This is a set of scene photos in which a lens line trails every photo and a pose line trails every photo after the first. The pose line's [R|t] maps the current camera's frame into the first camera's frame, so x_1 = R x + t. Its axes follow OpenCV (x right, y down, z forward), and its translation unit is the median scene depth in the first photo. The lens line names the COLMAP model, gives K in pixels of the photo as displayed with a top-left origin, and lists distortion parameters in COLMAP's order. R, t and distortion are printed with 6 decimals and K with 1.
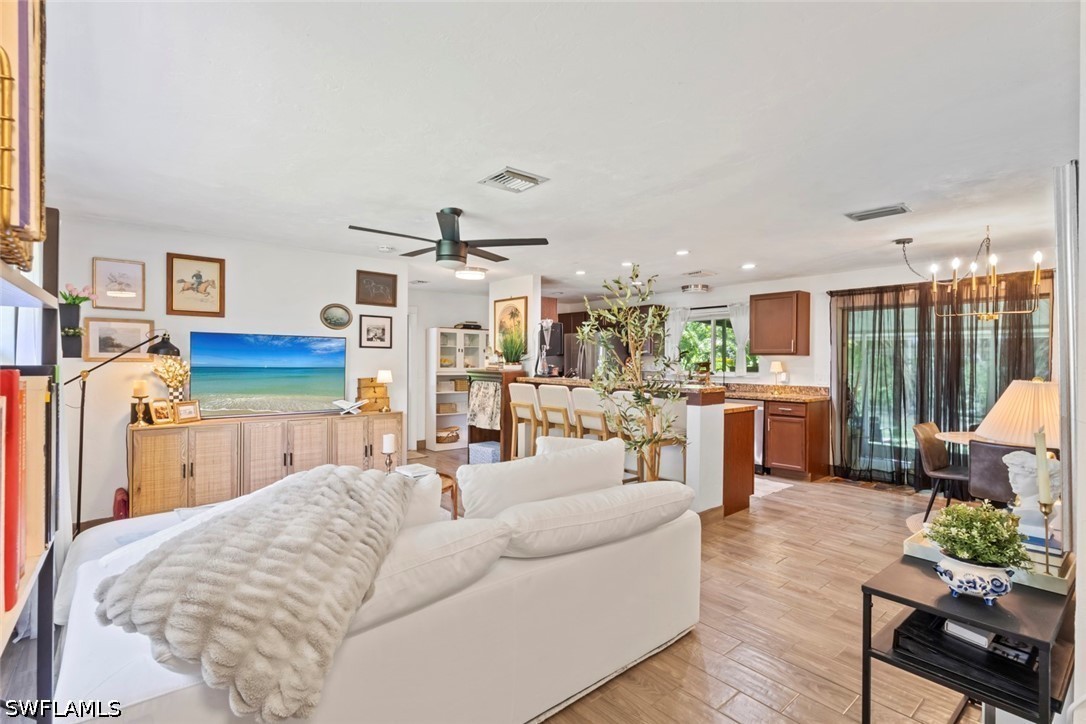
lens RADIAL K [[497.9, 0, 541.3], [0, 497.9, 366.5], [0, 0, 1]] dist [-0.003803, -0.000303]
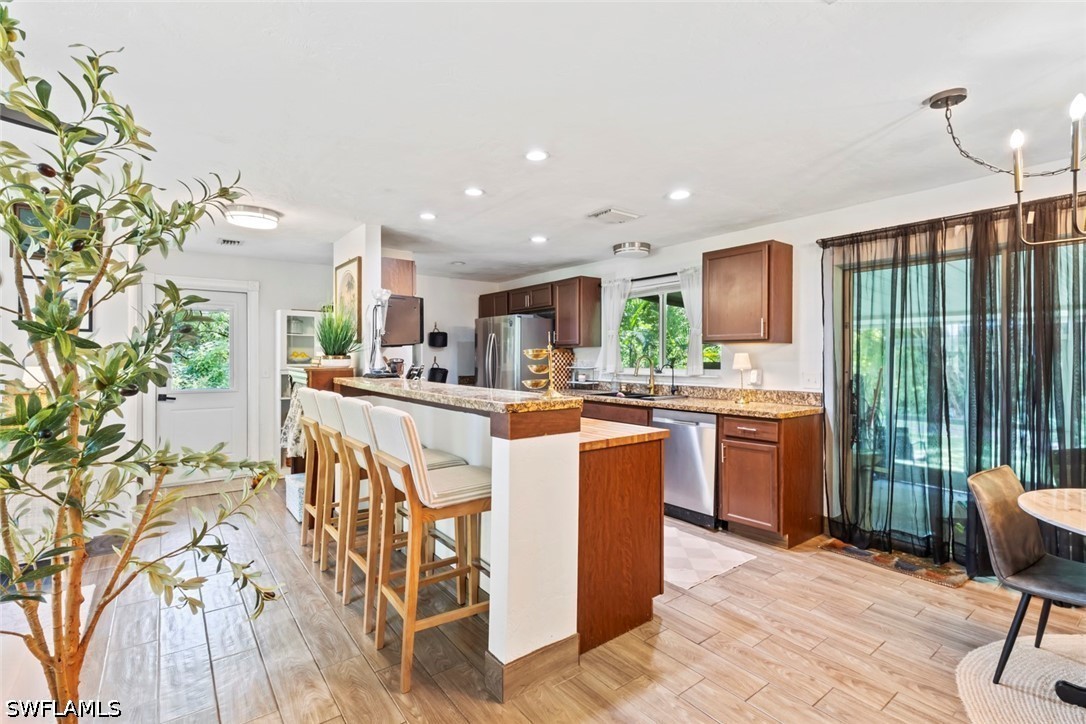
lens RADIAL K [[501.2, 0, 543.0], [0, 501.2, 362.0], [0, 0, 1]] dist [0.002553, 0.000299]
pose [[0.999187, -0.002198, -0.040248, 0.268478], [0.002003, 0.999986, -0.004901, 0.004965], [0.040258, 0.004816, 0.999178, 0.374720]]
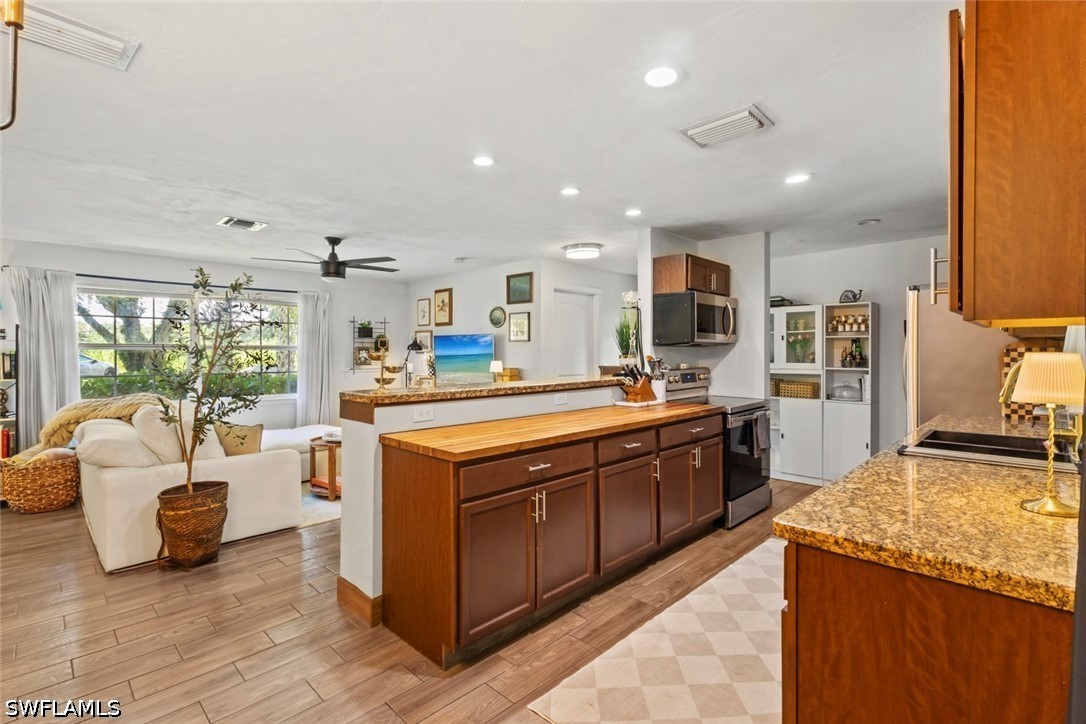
lens RADIAL K [[503.0, 0, 543.6], [0, 503.0, 351.6], [0, 0, 1]] dist [0.002027, 0.000793]
pose [[0.100280, -0.004935, -0.994947, 0.742892], [-0.011178, 0.999919, -0.006087, -0.007196], [0.994896, 0.011732, 0.100217, 0.869689]]
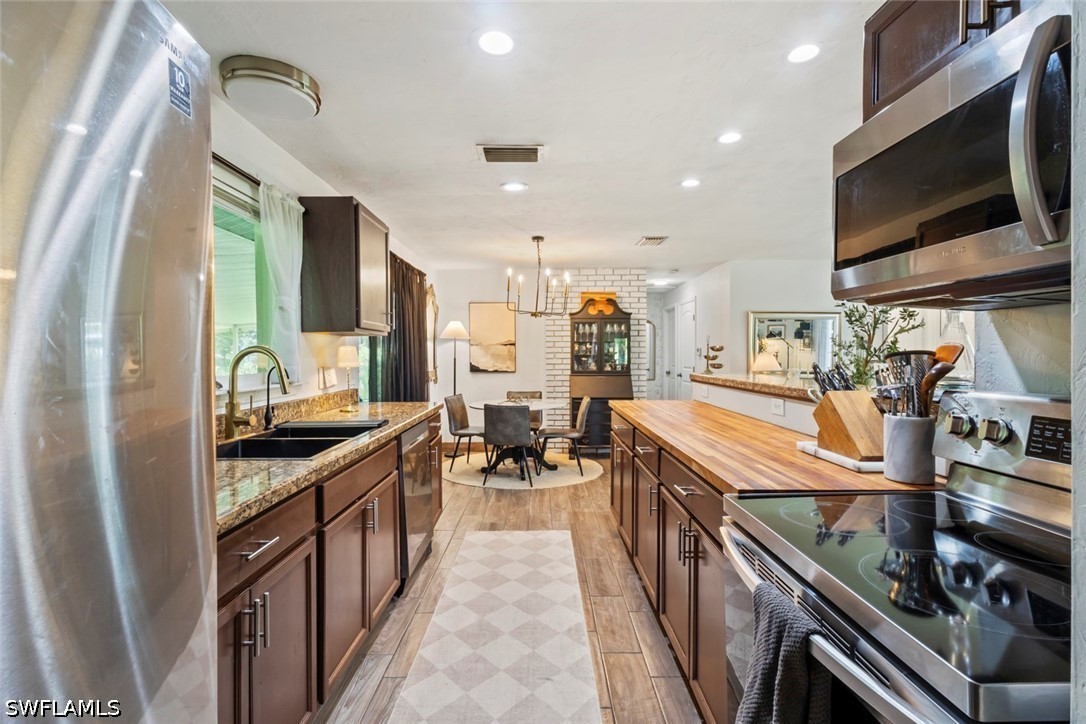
lens RADIAL K [[501.2, 0, 543.0], [0, 501.2, 362.0], [0, 0, 1]] dist [0.002553, 0.000299]
pose [[-0.775569, -0.008483, 0.631206, 0.005913], [0.010761, 0.999587, 0.026655, -0.005399], [-0.631172, 0.027465, -0.775157, 1.425048]]
